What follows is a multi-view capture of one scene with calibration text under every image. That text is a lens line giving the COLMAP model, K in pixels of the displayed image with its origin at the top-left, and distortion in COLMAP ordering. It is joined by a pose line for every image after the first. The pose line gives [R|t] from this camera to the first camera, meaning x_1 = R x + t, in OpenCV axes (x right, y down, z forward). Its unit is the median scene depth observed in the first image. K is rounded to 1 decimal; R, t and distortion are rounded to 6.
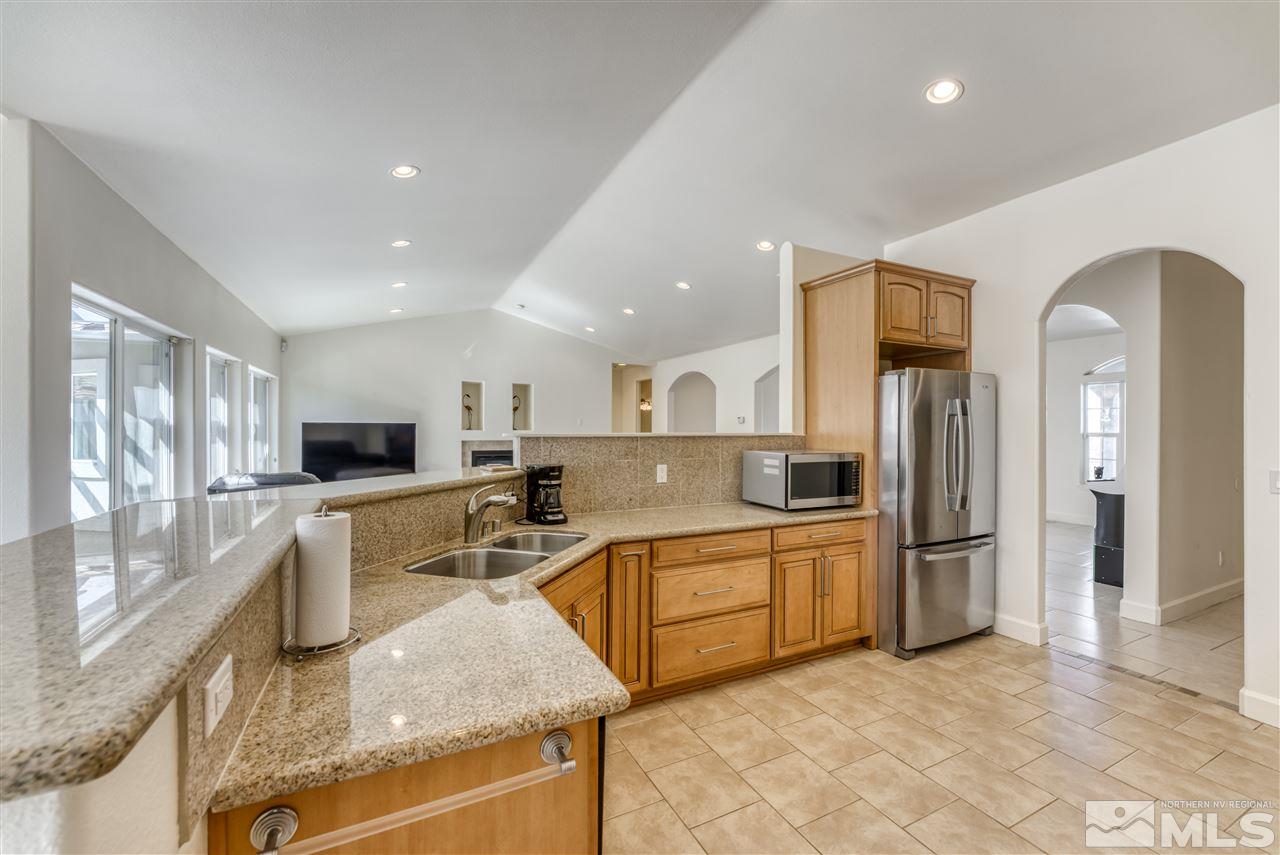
lens RADIAL K [[517.6, 0, 646.9], [0, 517.6, 434.4], [0, 0, 1]] dist [-0.007042, 0.001295]
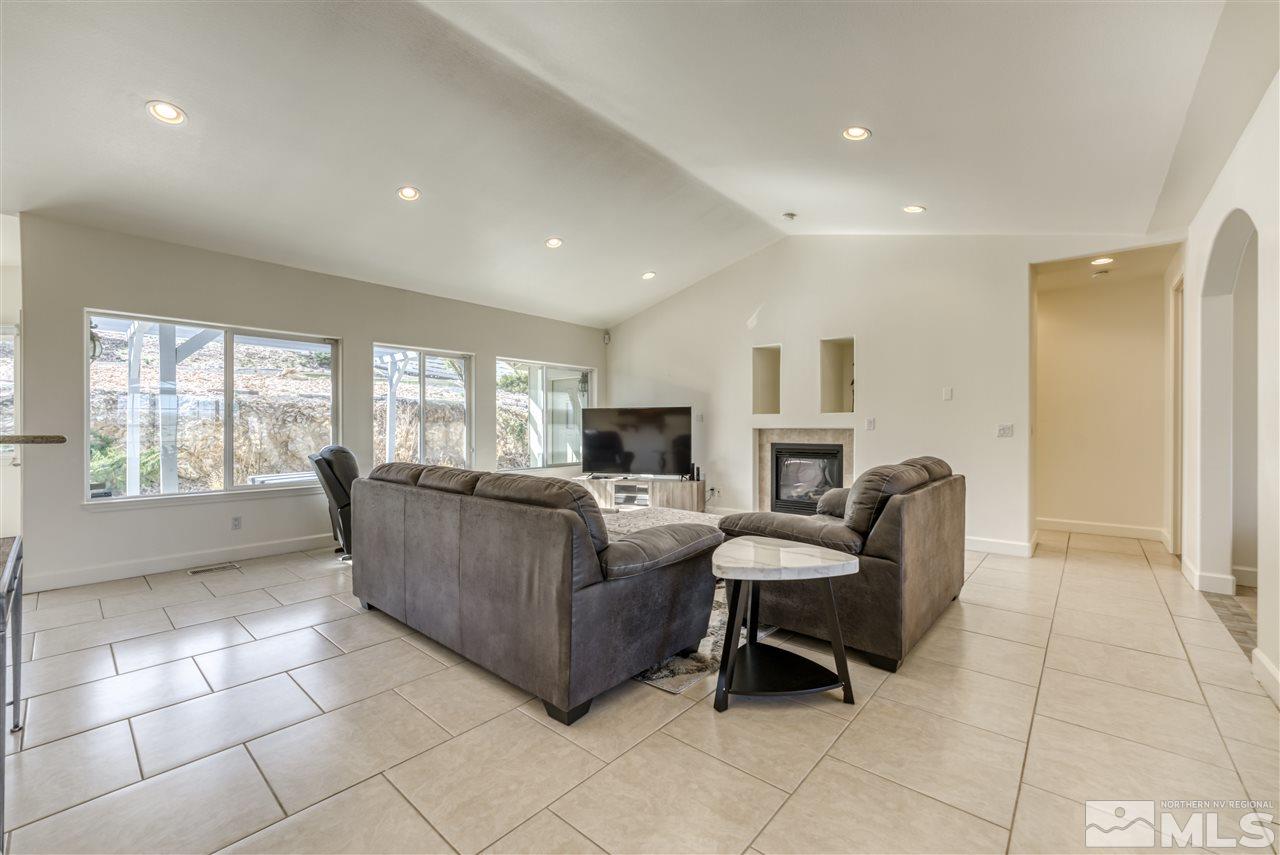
lens RADIAL K [[517.6, 0, 627.8], [0, 517.6, 426.5], [0, 0, 1]] dist [-0.007042, 0.001295]
pose [[0.362115, -0.005986, -0.932114, 0.258626], [-0.010855, 0.999884, -0.010638, 0.019091], [0.932070, 0.013971, 0.362009, 0.552738]]
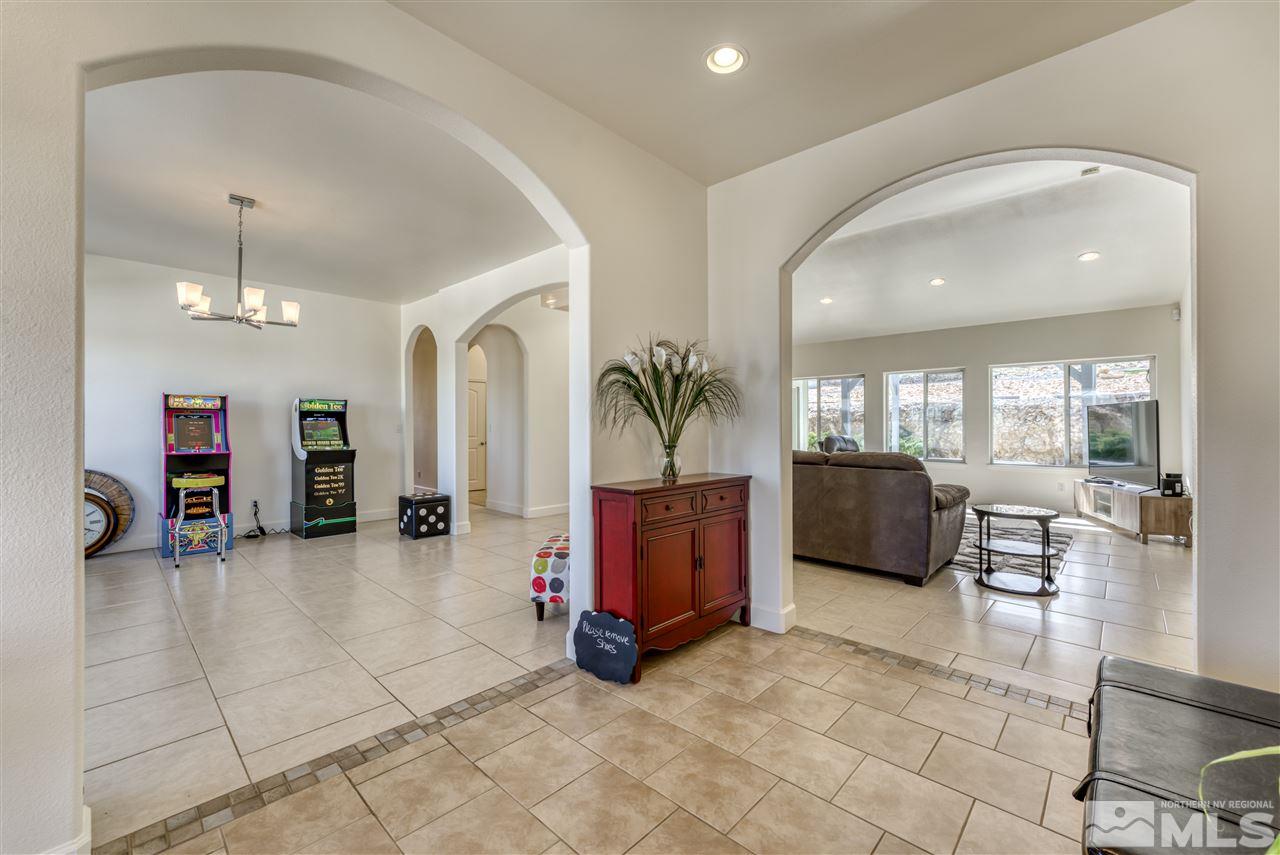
lens RADIAL K [[517.6, 0, 644.6], [0, 517.6, 419.3], [0, 0, 1]] dist [-0.007042, 0.001295]
pose [[-0.938194, -0.009494, -0.345979, 0.343094], [-0.010110, 0.999949, -0.000022, 0.008912], [0.345961, 0.003477, -0.938242, 1.262216]]
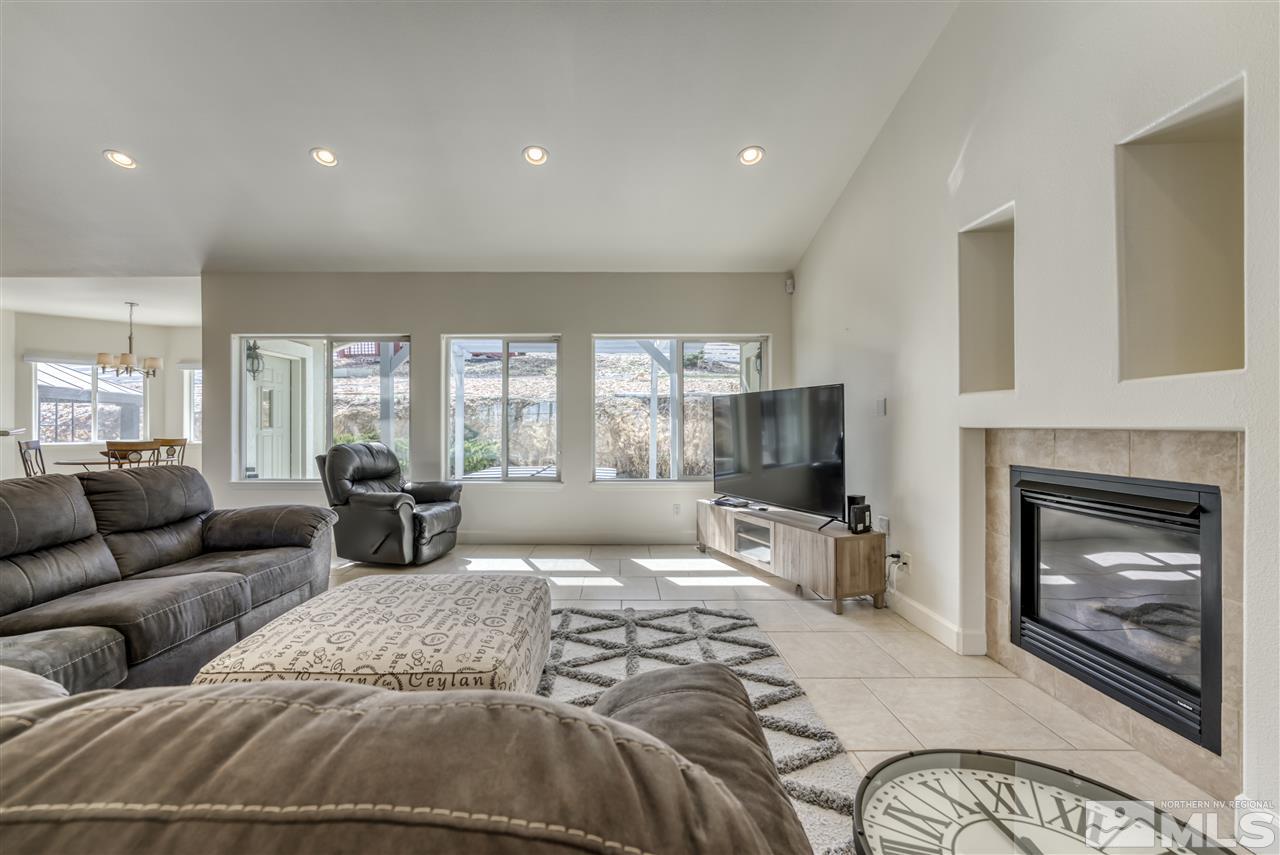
lens RADIAL K [[517.6, 0, 615.3], [0, 517.6, 430.1], [0, 0, 1]] dist [-0.007042, 0.001295]
pose [[-0.454362, 0.004261, -0.890807, 0.004468], [-0.014458, 0.999822, 0.012157, 0.012662], [0.890700, 0.018403, -0.454220, 0.934834]]
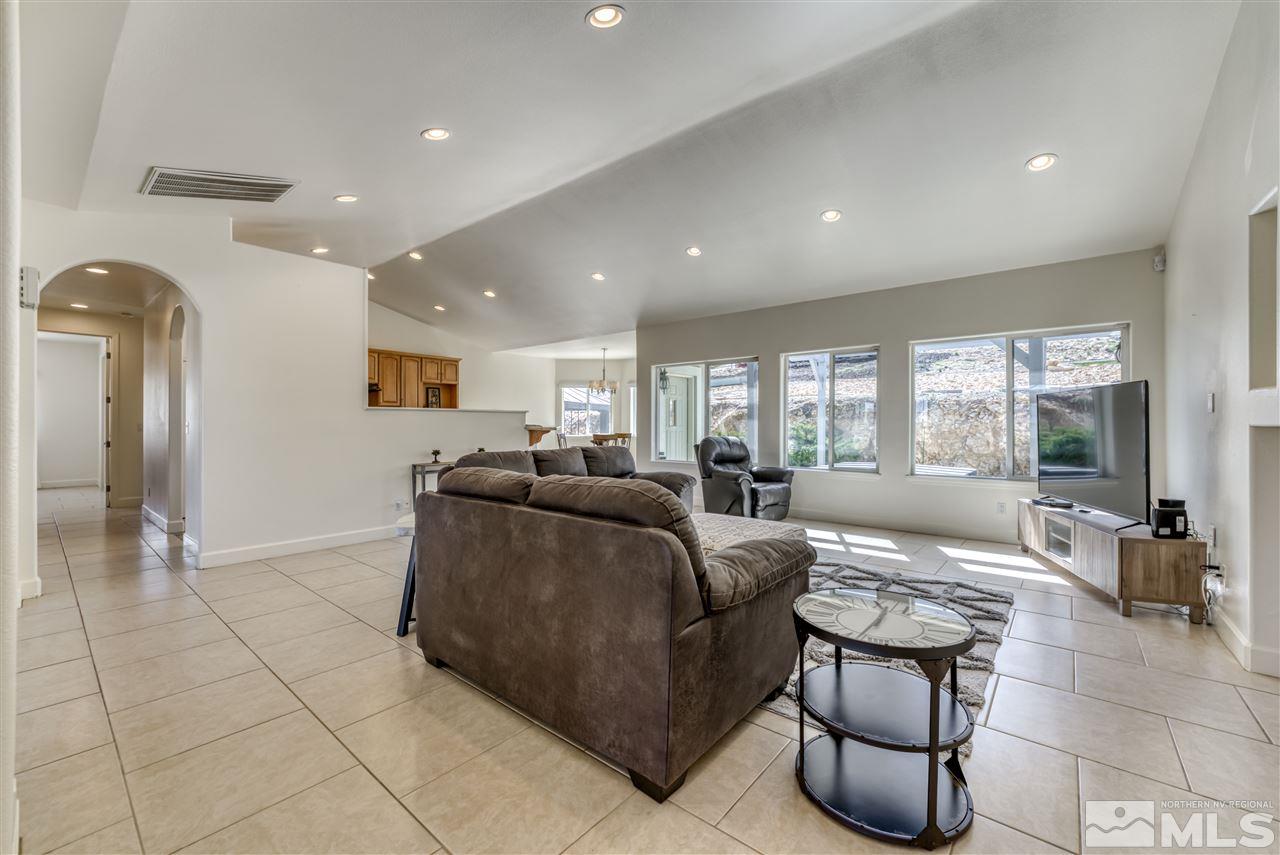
lens RADIAL K [[517.6, 0, 643.3], [0, 517.6, 422.8], [0, 0, 1]] dist [-0.007042, 0.001295]
pose [[-0.915310, -0.004960, -0.402719, 0.057413], [-0.008803, 0.999932, 0.007694, 0.011336], [0.402653, 0.010588, -0.915291, 1.101034]]
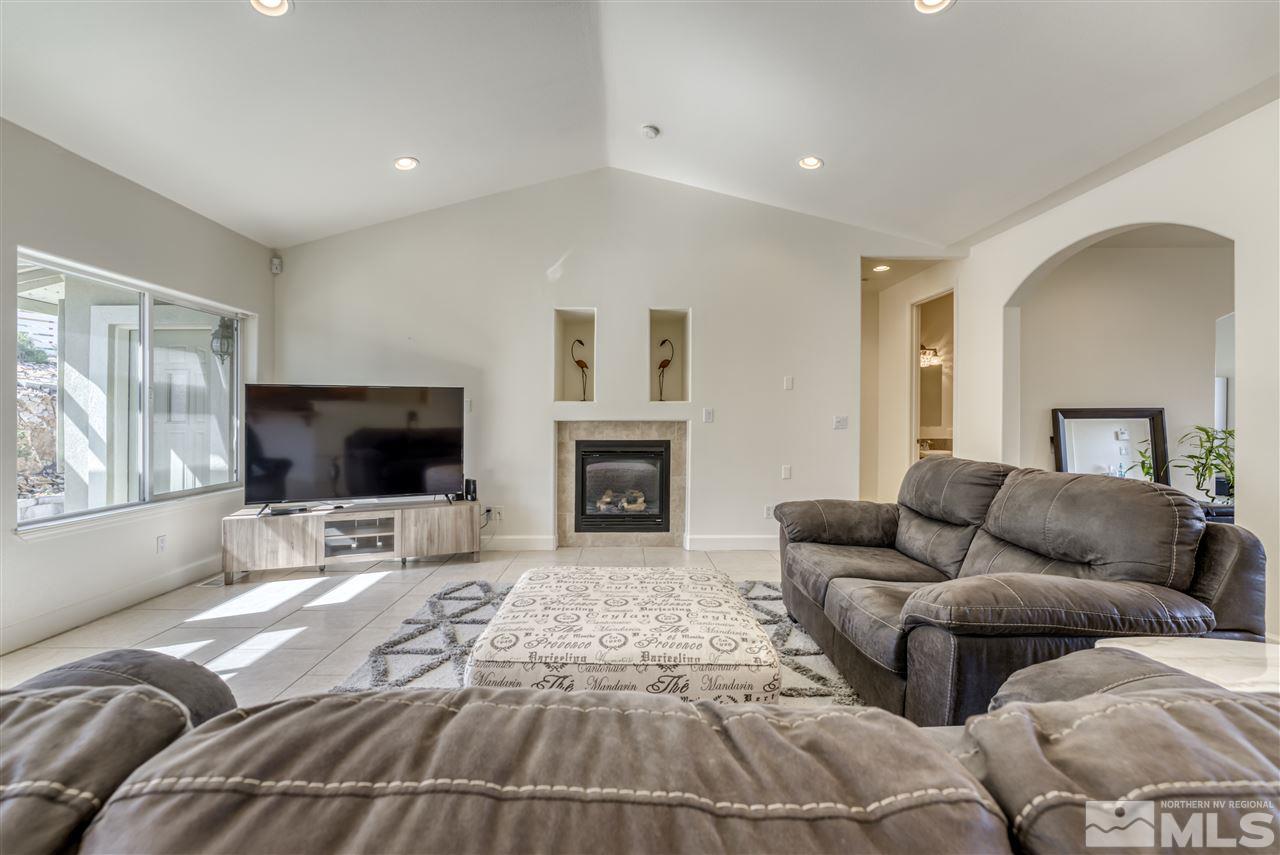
lens RADIAL K [[517.6, 0, 627.4], [0, 517.6, 422.1], [0, 0, 1]] dist [-0.007042, 0.001295]
pose [[0.890484, -0.003639, -0.455000, -0.047094], [-0.001940, 0.999929, -0.011793, 0.019314], [0.455010, 0.011384, 0.890414, 0.545296]]
